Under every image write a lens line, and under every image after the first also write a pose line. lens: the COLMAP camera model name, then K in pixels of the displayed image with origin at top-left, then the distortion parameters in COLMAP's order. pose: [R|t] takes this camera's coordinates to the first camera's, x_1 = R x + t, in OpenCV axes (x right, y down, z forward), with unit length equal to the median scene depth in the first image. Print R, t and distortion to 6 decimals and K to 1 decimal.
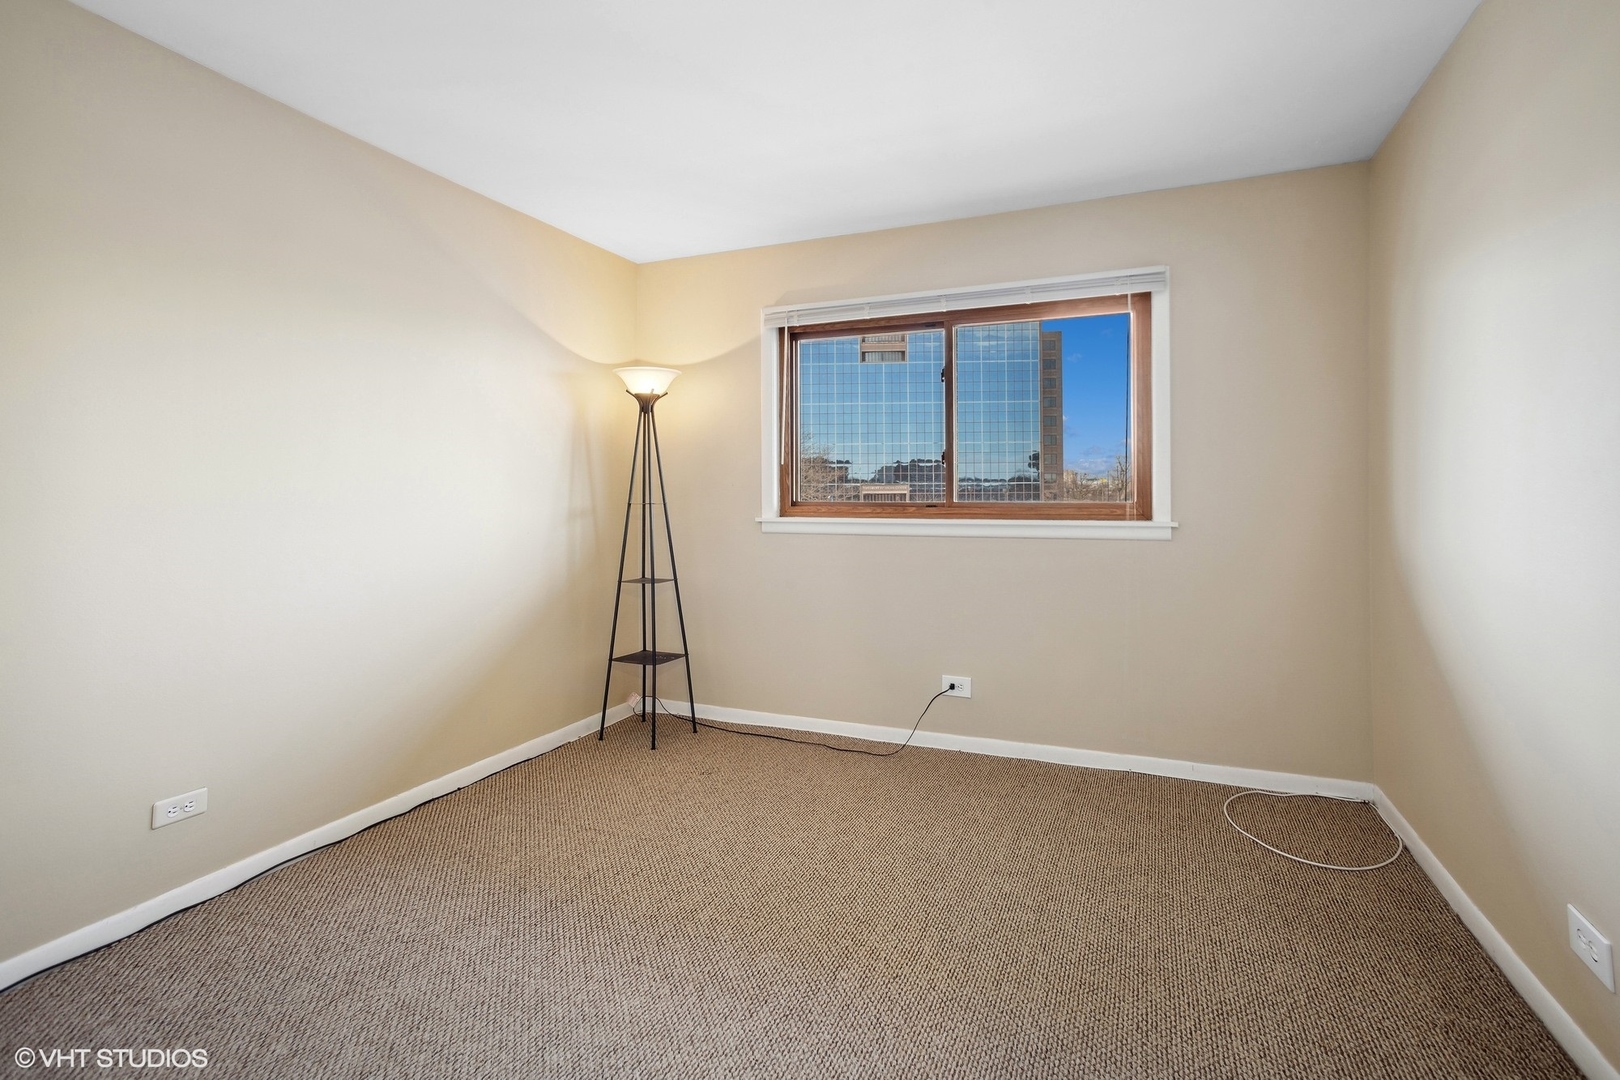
lens RADIAL K [[783.7, 0, 840.2], [0, 783.7, 505.2], [0, 0, 1]] dist [0.019605, 0.003977]
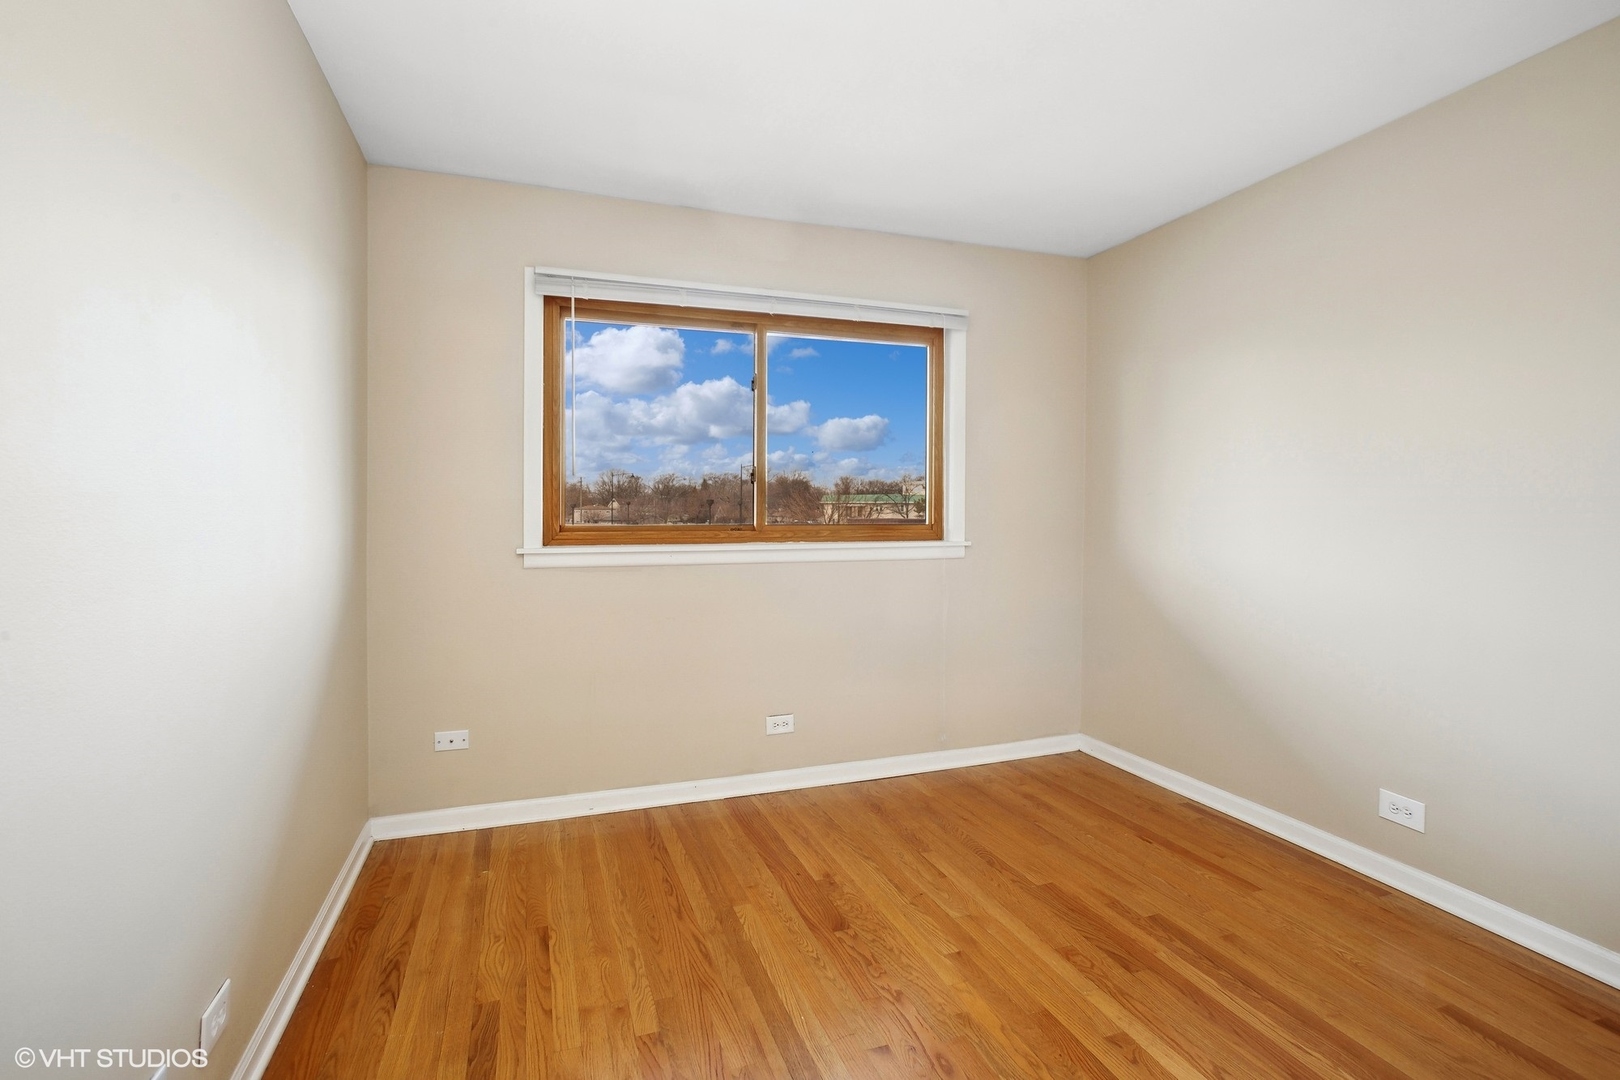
lens RADIAL K [[783.7, 0, 816.1], [0, 783.7, 528.6], [0, 0, 1]] dist [0.019605, 0.003977]
pose [[0.747977, -0.009502, 0.663656, -0.408843], [0.011379, 0.999934, 0.001493, -0.000677], [-0.663627, 0.006435, 0.748036, 0.280068]]
